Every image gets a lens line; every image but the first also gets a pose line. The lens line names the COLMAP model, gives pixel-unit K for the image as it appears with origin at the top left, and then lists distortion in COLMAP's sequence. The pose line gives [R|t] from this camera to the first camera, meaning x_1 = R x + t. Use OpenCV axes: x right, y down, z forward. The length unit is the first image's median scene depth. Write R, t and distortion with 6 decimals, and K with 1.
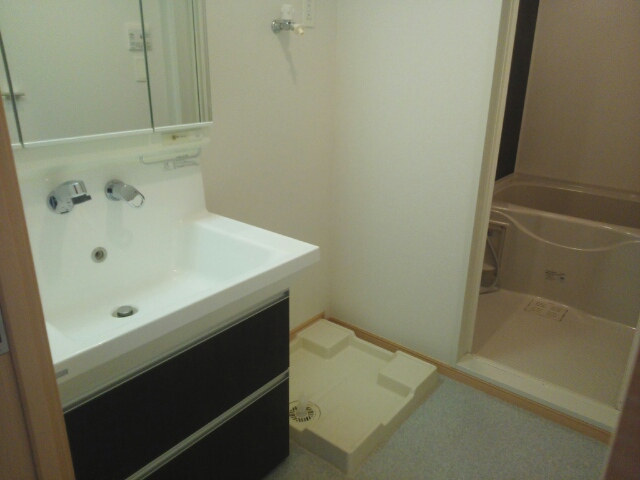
lens RADIAL K [[492.3, 0, 319.3], [0, 492.3, 229.3], [0, 0, 1]] dist [0.006723, -0.000520]
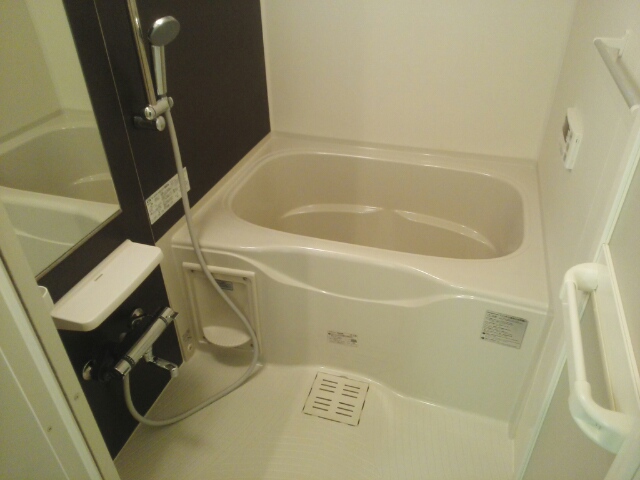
lens RADIAL K [[513.1, 0, 322.9], [0, 513.1, 236.0], [0, 0, 1]] dist [-0.000599, -0.005959]
pose [[0.932797, -0.229356, 0.278003, 0.370014], [0.151712, 0.949581, 0.274371, -0.234630], [-0.326915, -0.213756, 0.920563, 0.551387]]
